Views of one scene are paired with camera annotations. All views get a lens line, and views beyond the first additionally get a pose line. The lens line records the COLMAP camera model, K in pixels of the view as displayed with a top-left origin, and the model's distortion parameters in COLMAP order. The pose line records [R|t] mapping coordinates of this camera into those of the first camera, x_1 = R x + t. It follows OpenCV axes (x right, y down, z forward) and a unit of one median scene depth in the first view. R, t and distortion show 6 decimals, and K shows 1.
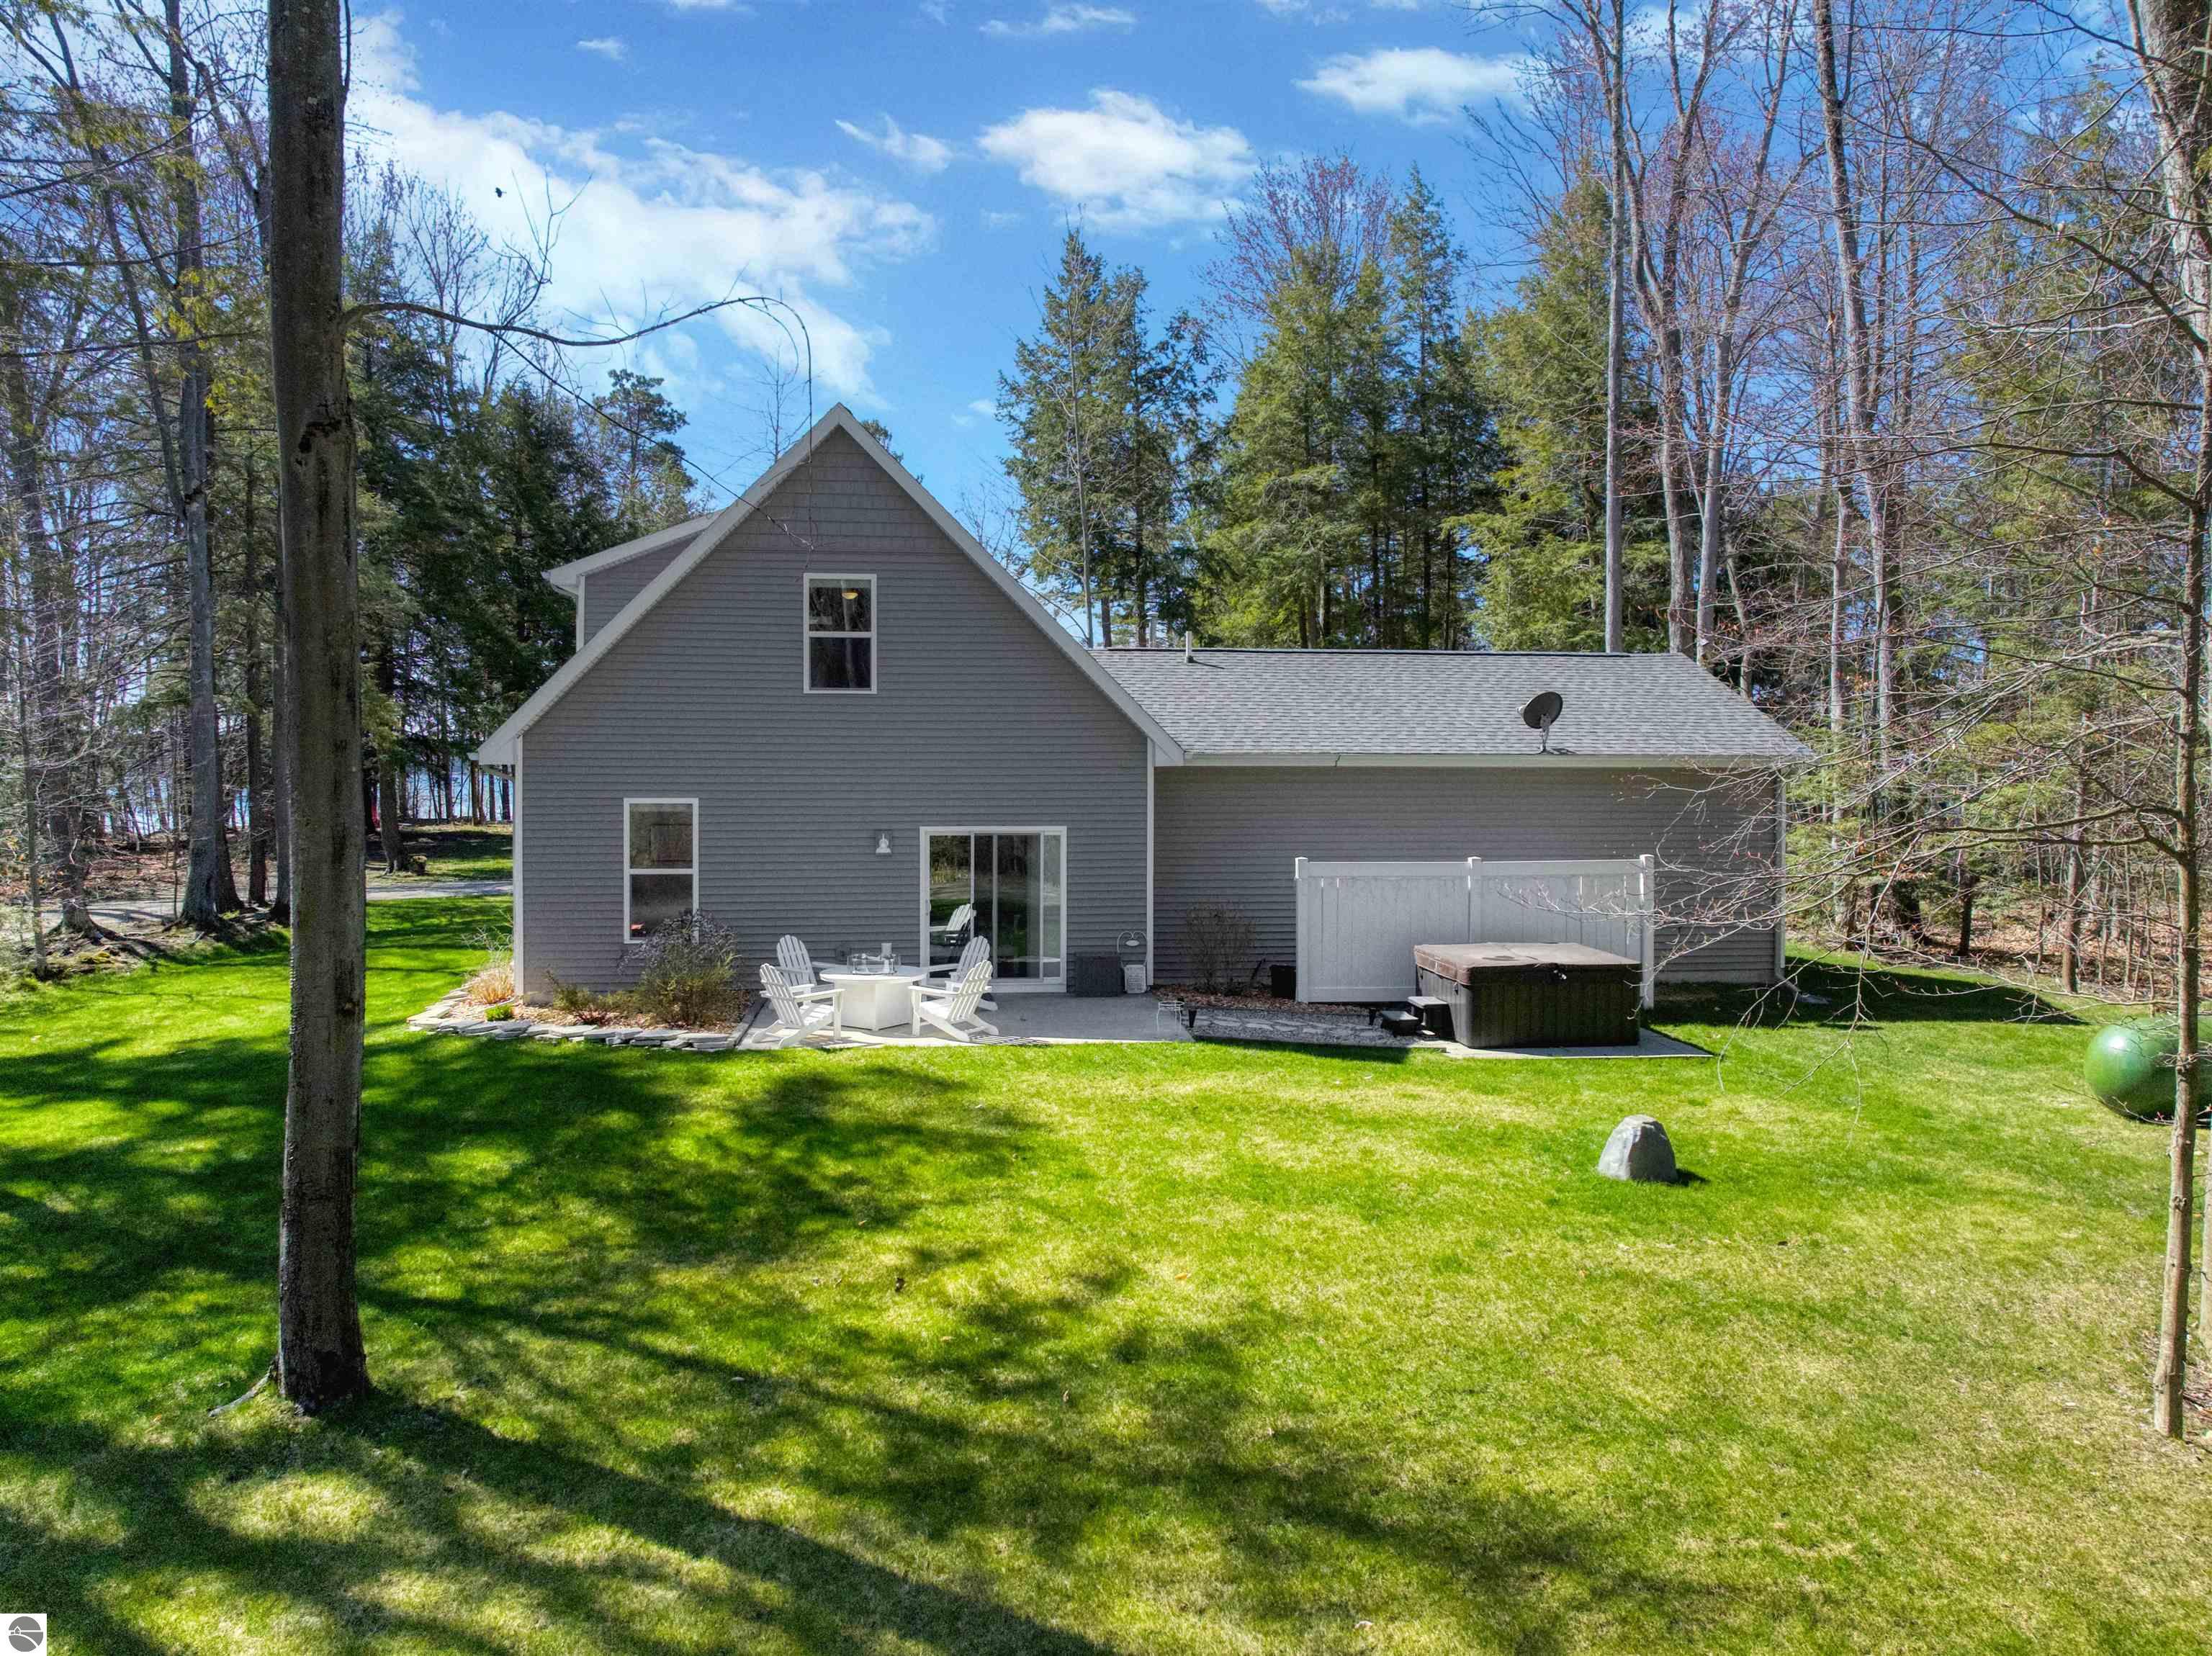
lens RADIAL K [[1577.8, 0, 1106.0], [0, 1577.8, 767.4], [0, 0, 1]] dist [-0.045941, 0.000621]
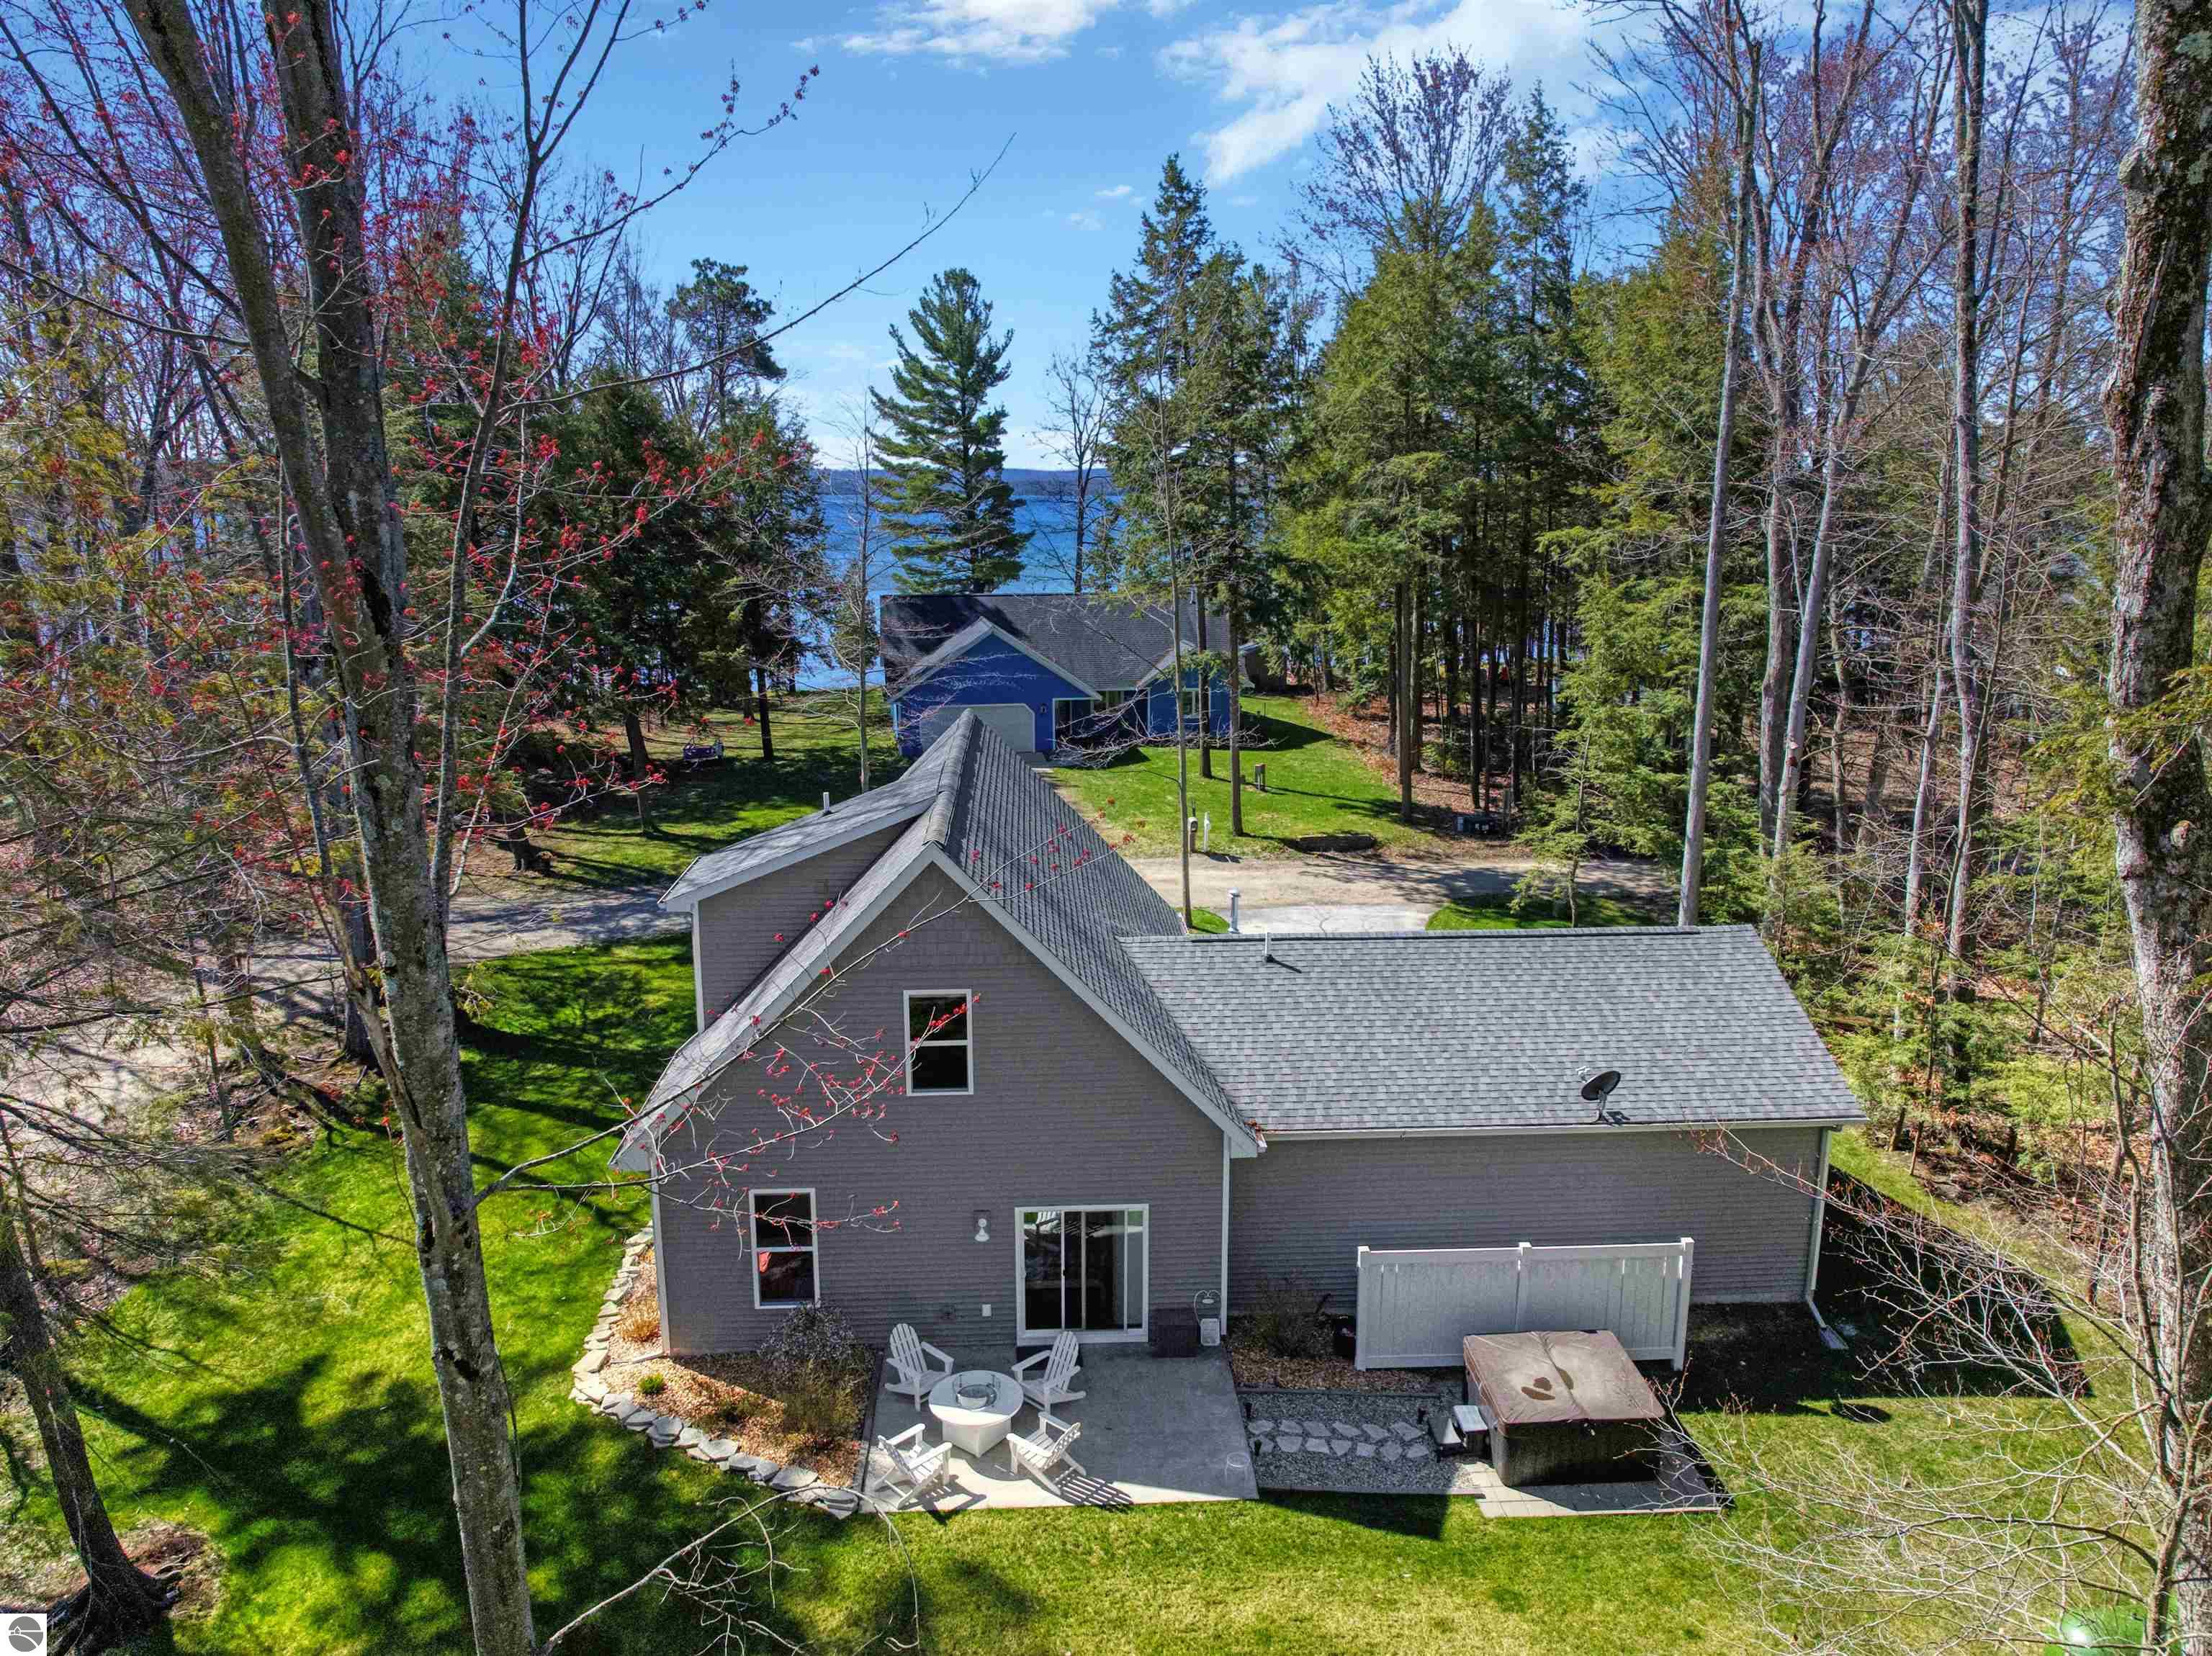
lens RADIAL K [[1577.8, 0, 1106.0], [0, 1577.8, 767.4], [0, 0, 1]] dist [-0.045941, 0.000621]
pose [[0.998137, 0.008214, -0.060464, 0.008491], [0.003604, 0.981234, 0.192789, -0.449993], [0.060912, -0.192647, 0.979376, -0.009037]]
